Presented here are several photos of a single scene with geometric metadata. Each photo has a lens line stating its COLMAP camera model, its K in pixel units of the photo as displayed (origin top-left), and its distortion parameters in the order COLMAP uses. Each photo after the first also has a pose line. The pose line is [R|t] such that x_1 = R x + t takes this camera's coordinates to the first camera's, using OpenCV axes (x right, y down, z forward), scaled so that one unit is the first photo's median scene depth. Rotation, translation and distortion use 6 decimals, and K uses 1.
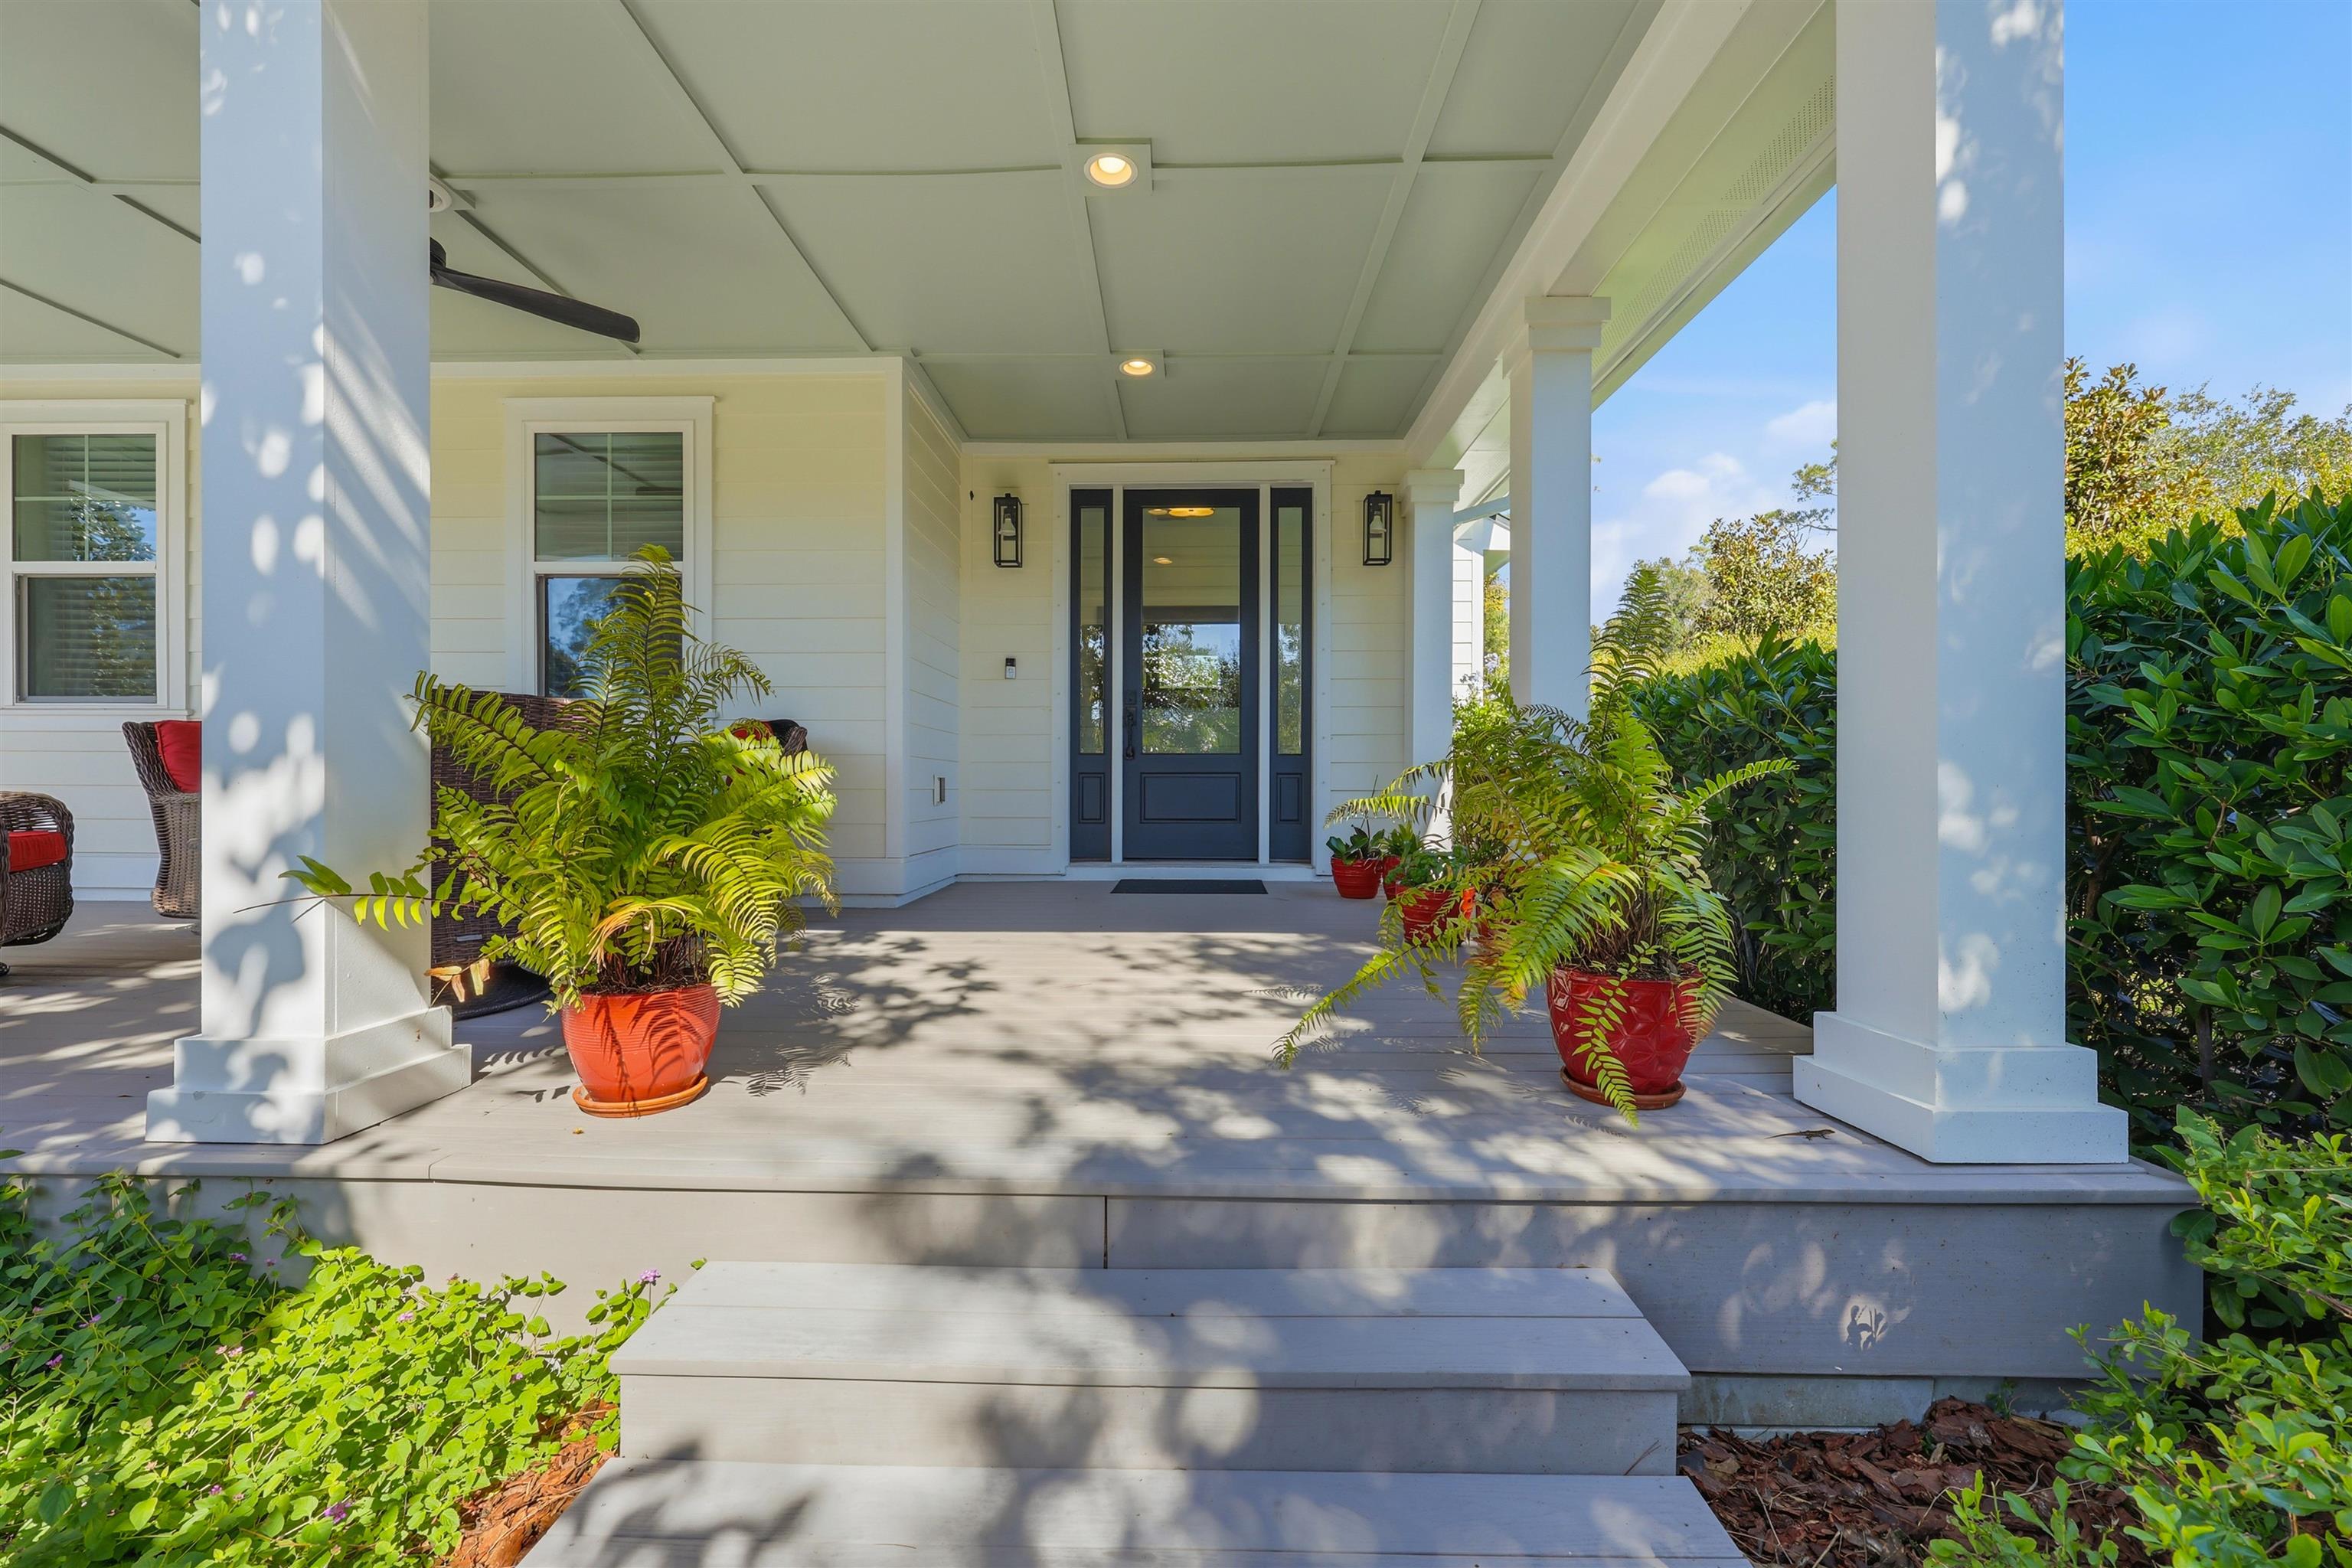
lens RADIAL K [[937.2, 0, 1159.1], [0, 937.2, 784.1], [0, 0, 1]] dist [-0.007934, -0.000358]
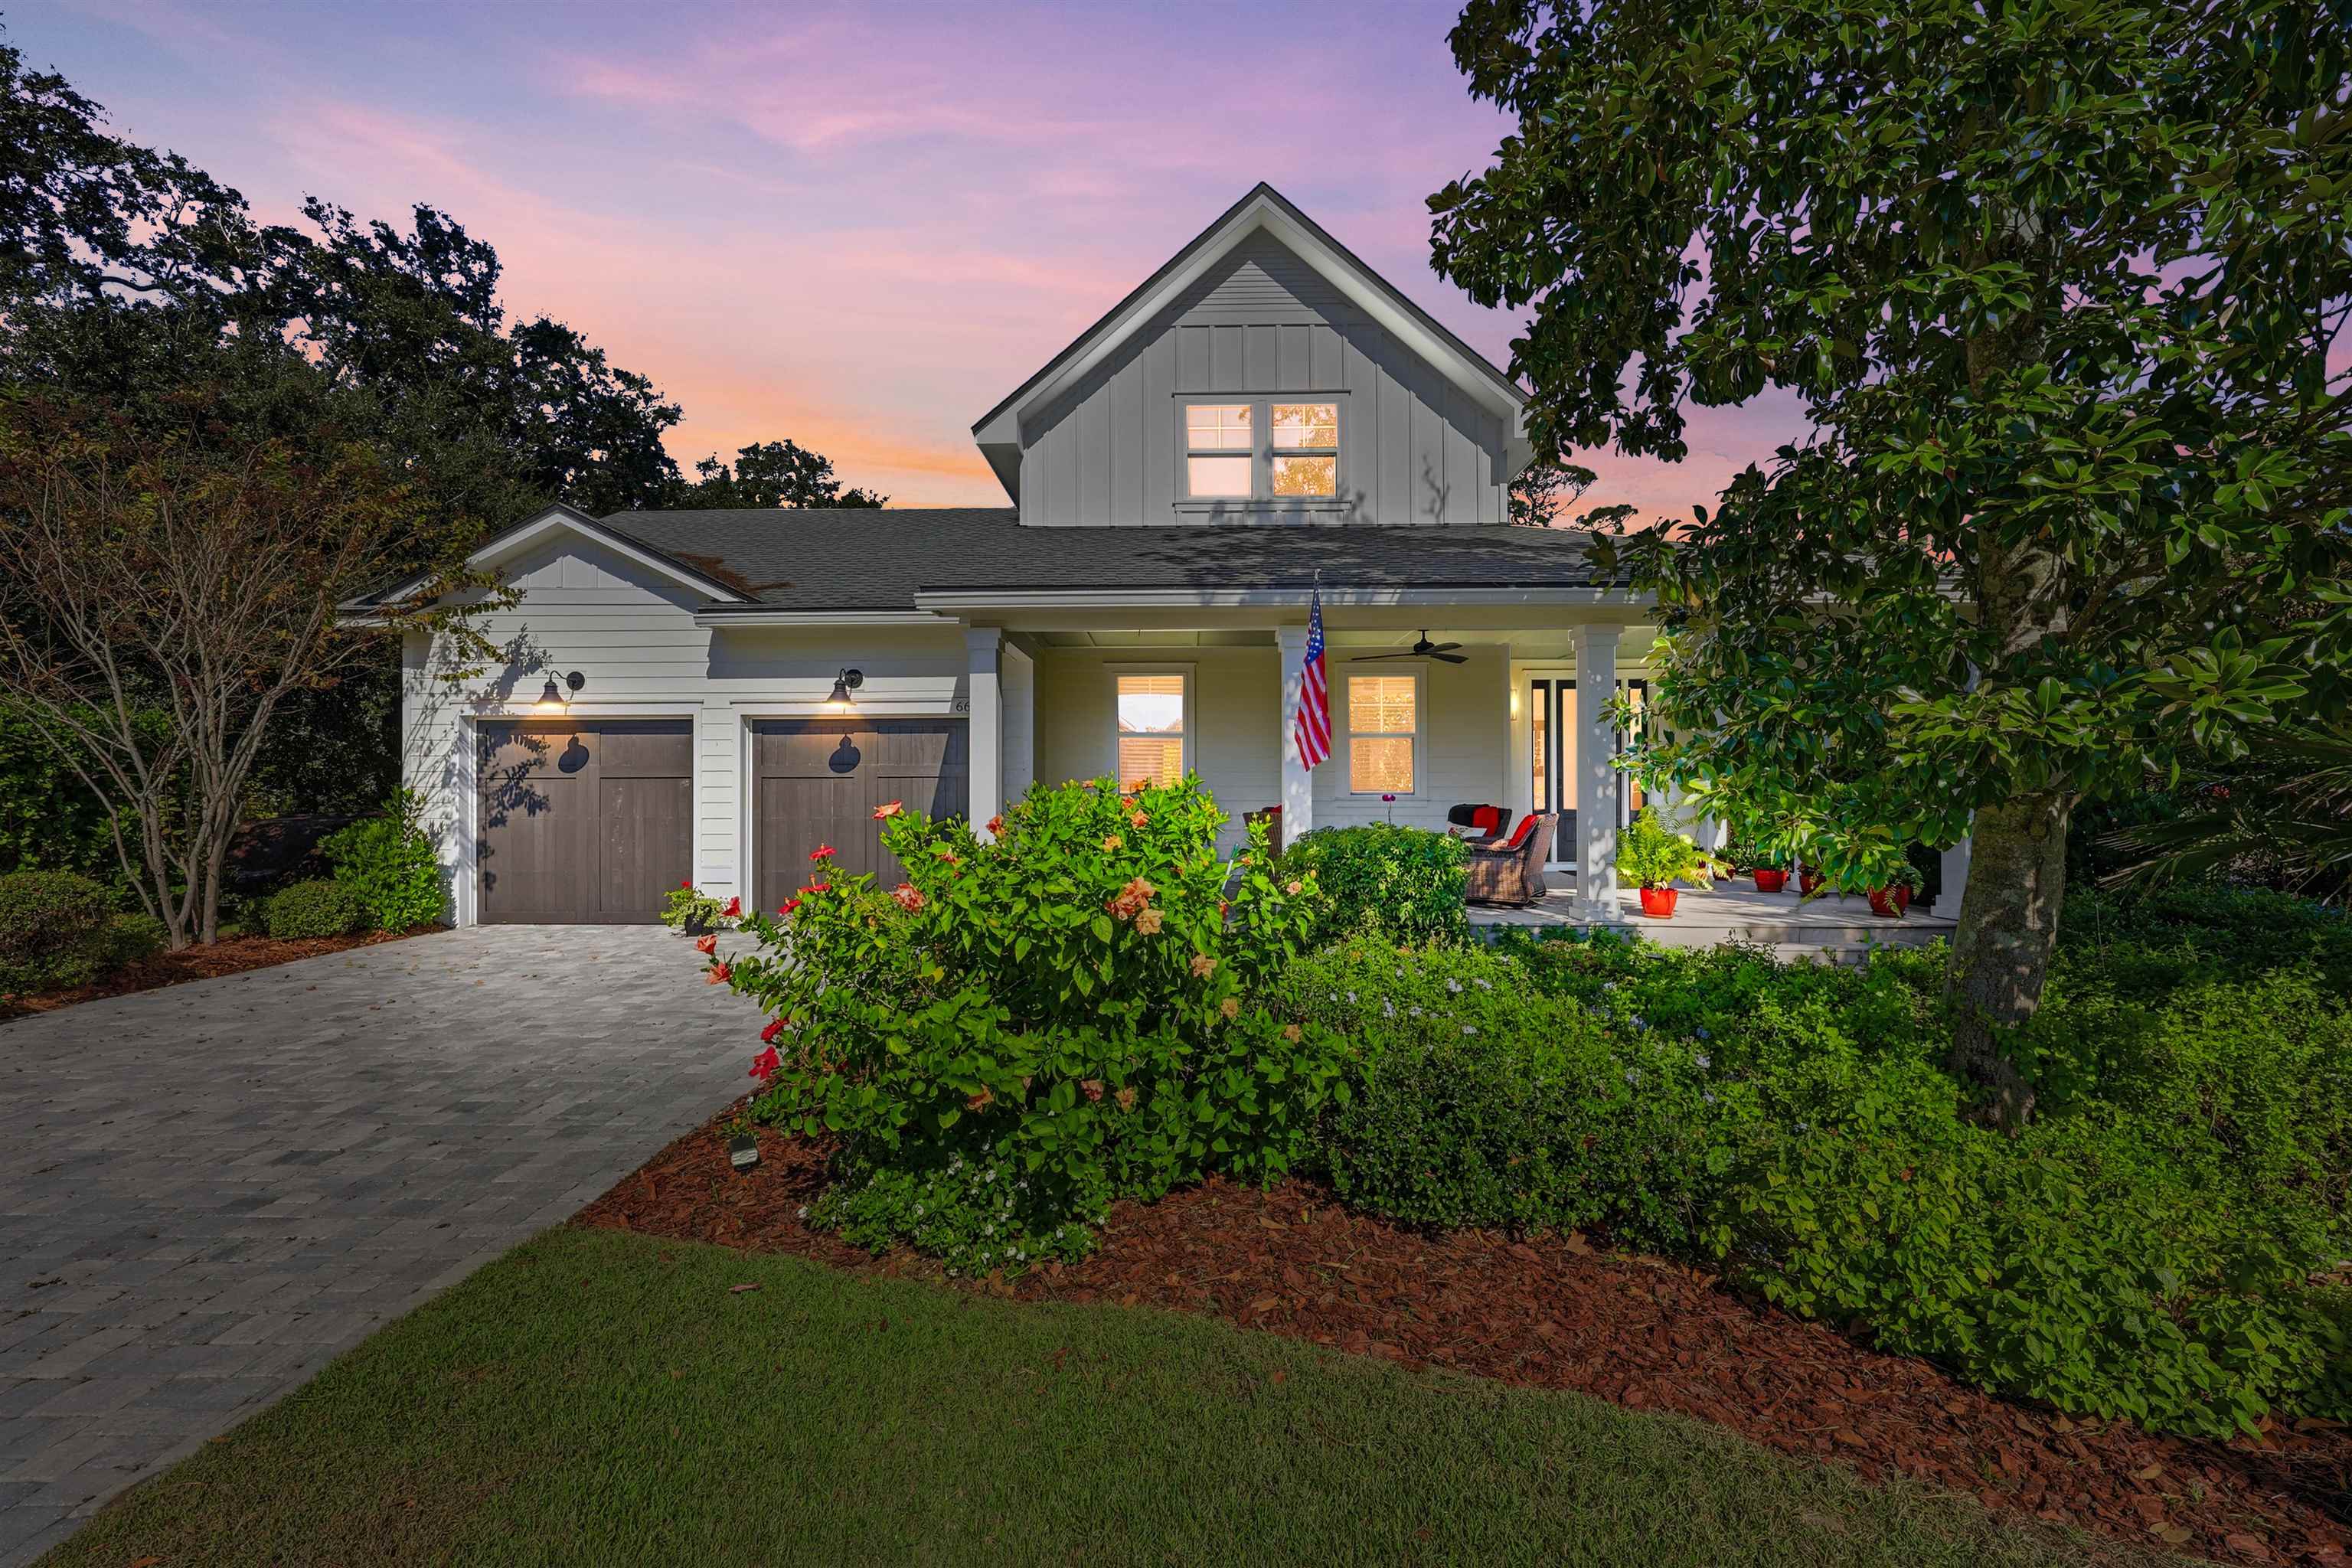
lens RADIAL K [[937.2, 0, 1159.1], [0, 937.2, 784.1], [0, 0, 1]] dist [-0.007934, -0.000358]
pose [[0.999860, -0.001207, -0.016660, -3.090667], [0.001068, 0.999964, -0.008369, -0.262701], [0.016669, 0.008350, 0.999826, -3.724181]]
